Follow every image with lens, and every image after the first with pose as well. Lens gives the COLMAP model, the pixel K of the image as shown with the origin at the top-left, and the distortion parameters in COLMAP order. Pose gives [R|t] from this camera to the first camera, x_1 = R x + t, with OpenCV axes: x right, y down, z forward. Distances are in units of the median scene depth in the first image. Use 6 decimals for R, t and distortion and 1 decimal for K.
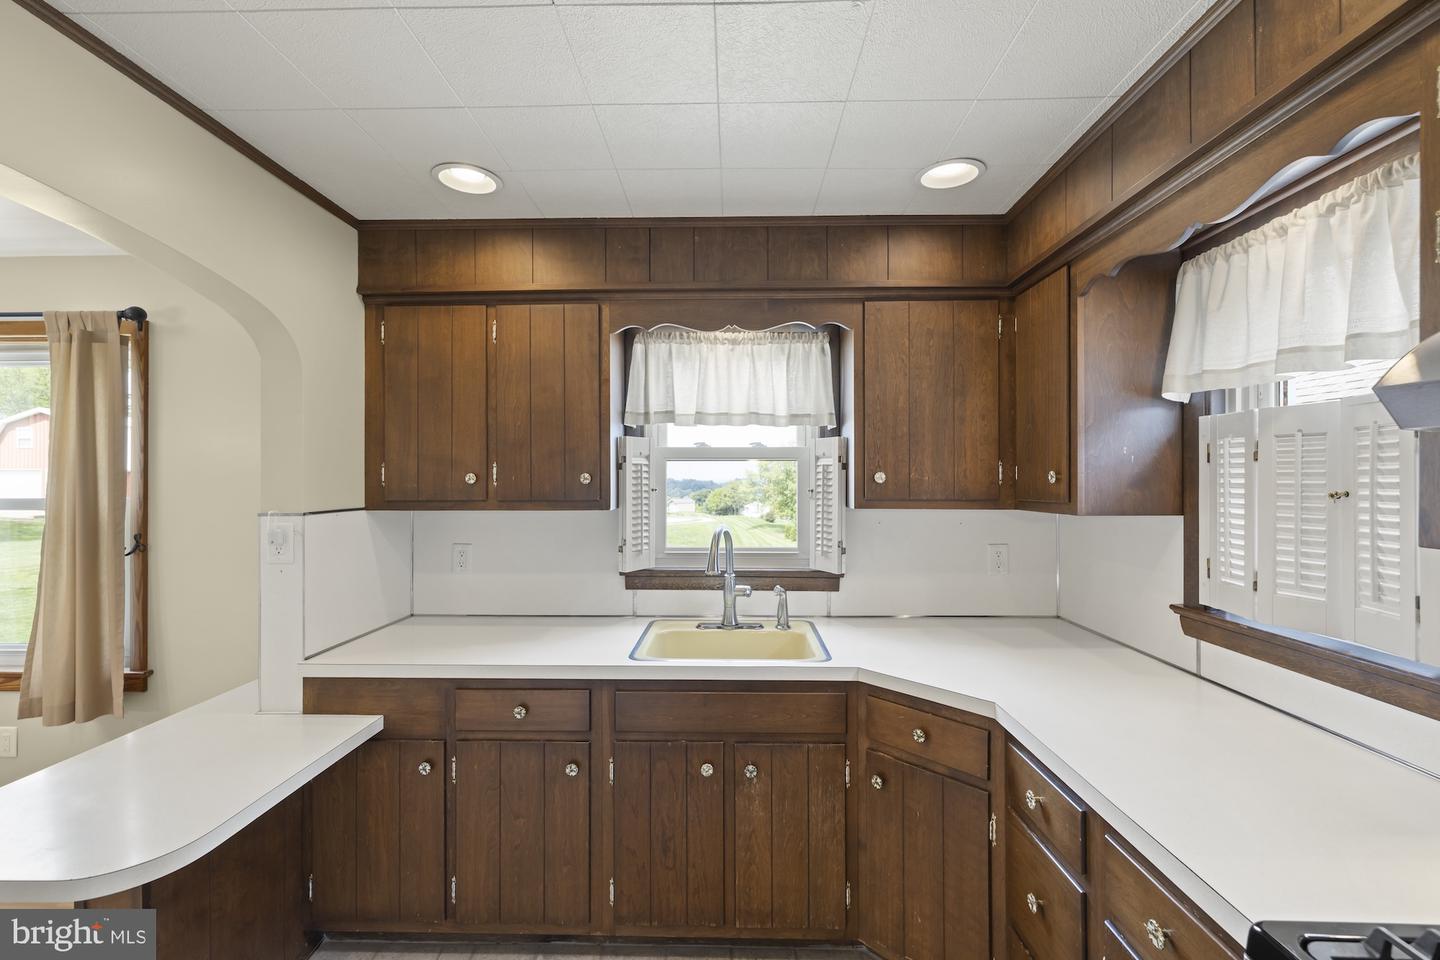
lens RADIAL K [[612.4, 0, 720.3], [0, 612.4, 470.6], [0, 0, 1]] dist [0.000811, -0.000112]
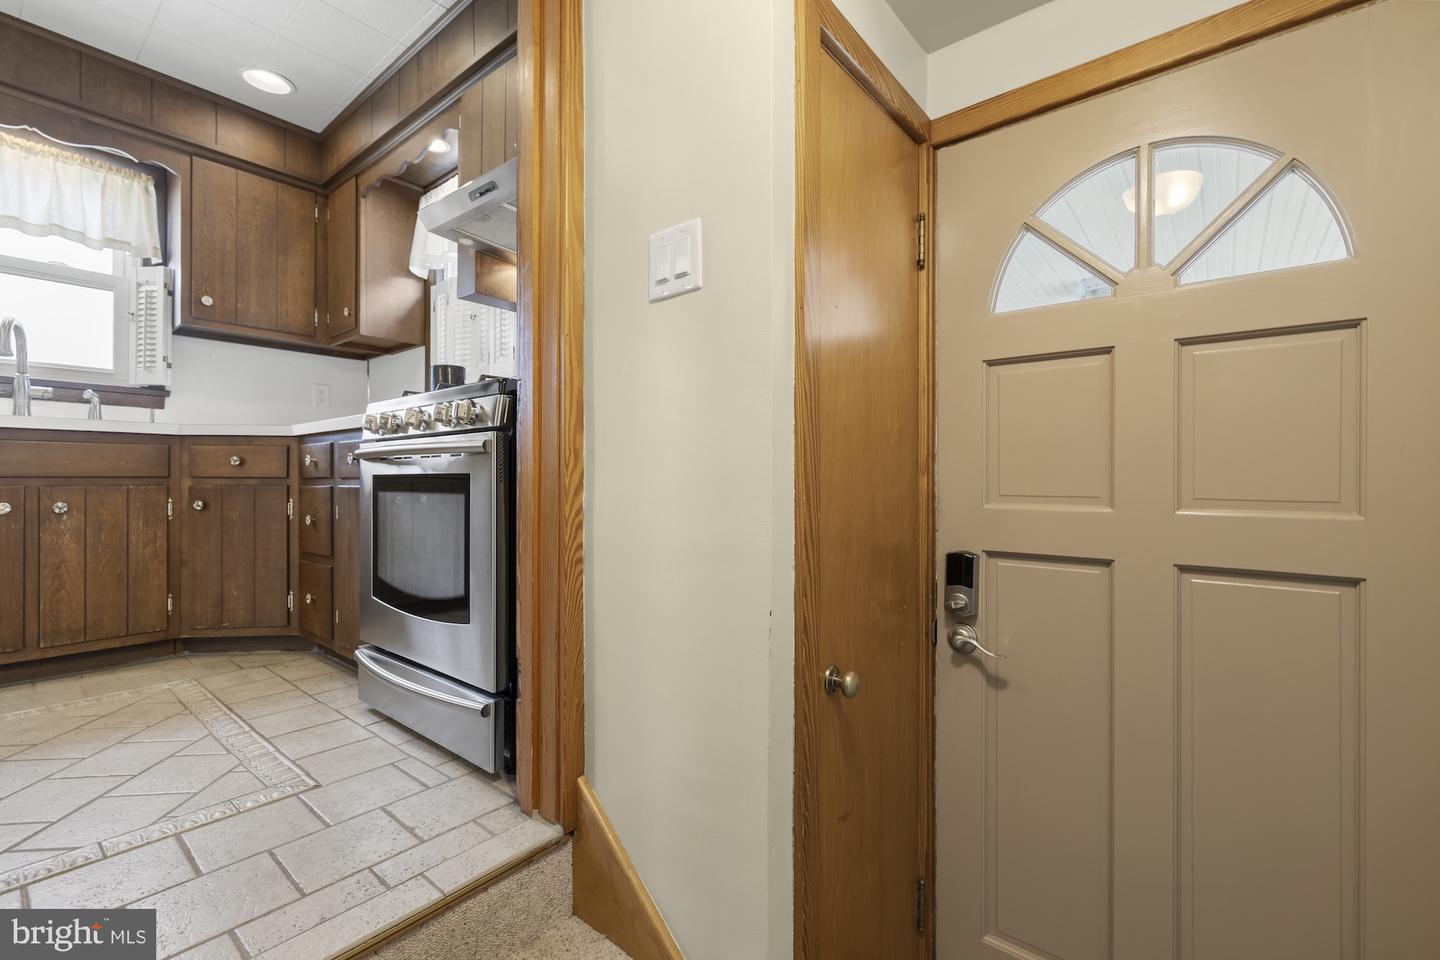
lens RADIAL K [[612.4, 0, 720.3], [0, 612.4, 470.6], [0, 0, 1]] dist [0.000811, -0.000112]
pose [[0.606755, 0.003733, 0.794880, -0.099043], [-0.011451, 0.999926, 0.004045, 0.343619], [-0.794806, -0.011556, 0.606753, -0.606177]]
